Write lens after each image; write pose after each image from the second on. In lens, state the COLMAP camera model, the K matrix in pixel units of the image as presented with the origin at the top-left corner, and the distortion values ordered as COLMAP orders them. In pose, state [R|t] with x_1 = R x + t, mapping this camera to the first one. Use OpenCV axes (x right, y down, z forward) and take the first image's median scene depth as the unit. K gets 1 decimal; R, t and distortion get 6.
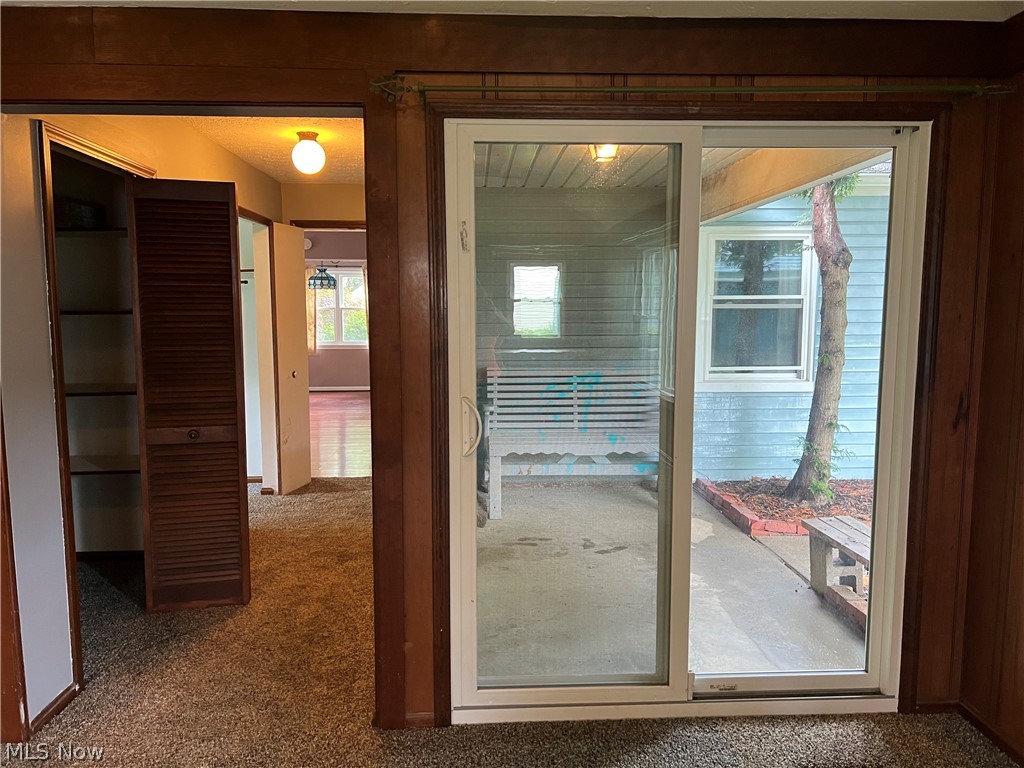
lens RADIAL K [[767.2, 0, 512.9], [0, 767.2, 382.0], [0, 0, 1]] dist [0.070708, -0.085348]
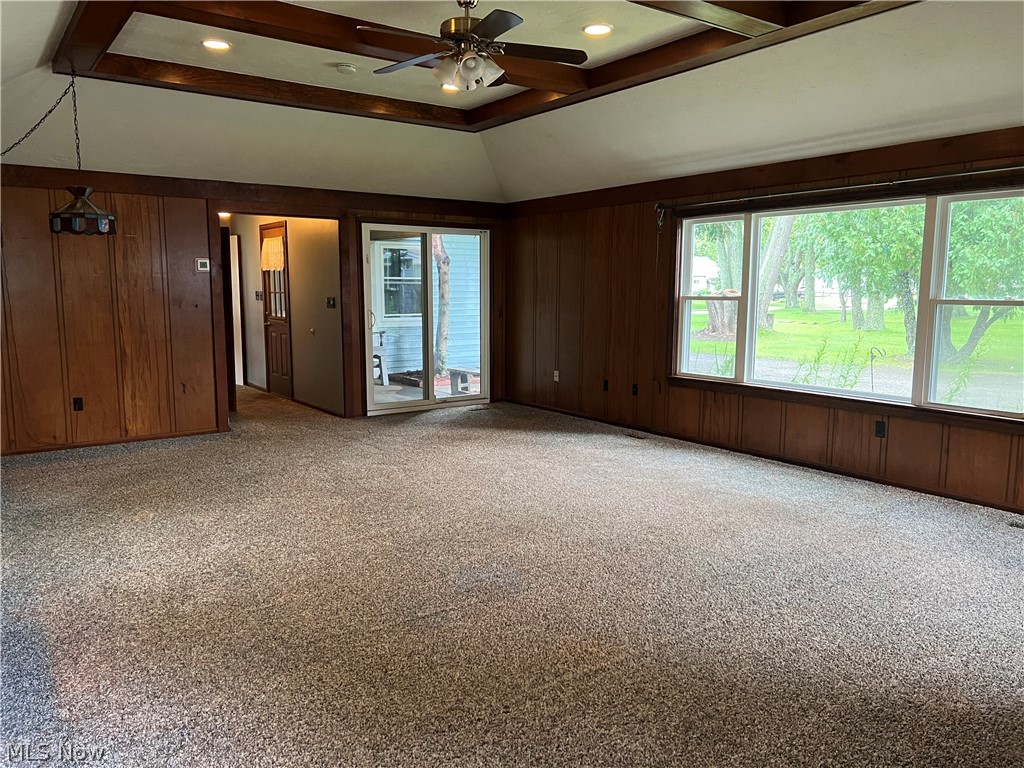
lens RADIAL K [[767.2, 0, 512.9], [0, 767.2, 382.0], [0, 0, 1]] dist [0.070708, -0.085348]
pose [[0.846168, -0.065436, 0.528883, -0.573878], [0.050767, 0.997817, 0.042231, 0.096106], [-0.530492, -0.008884, 0.847643, -0.917400]]
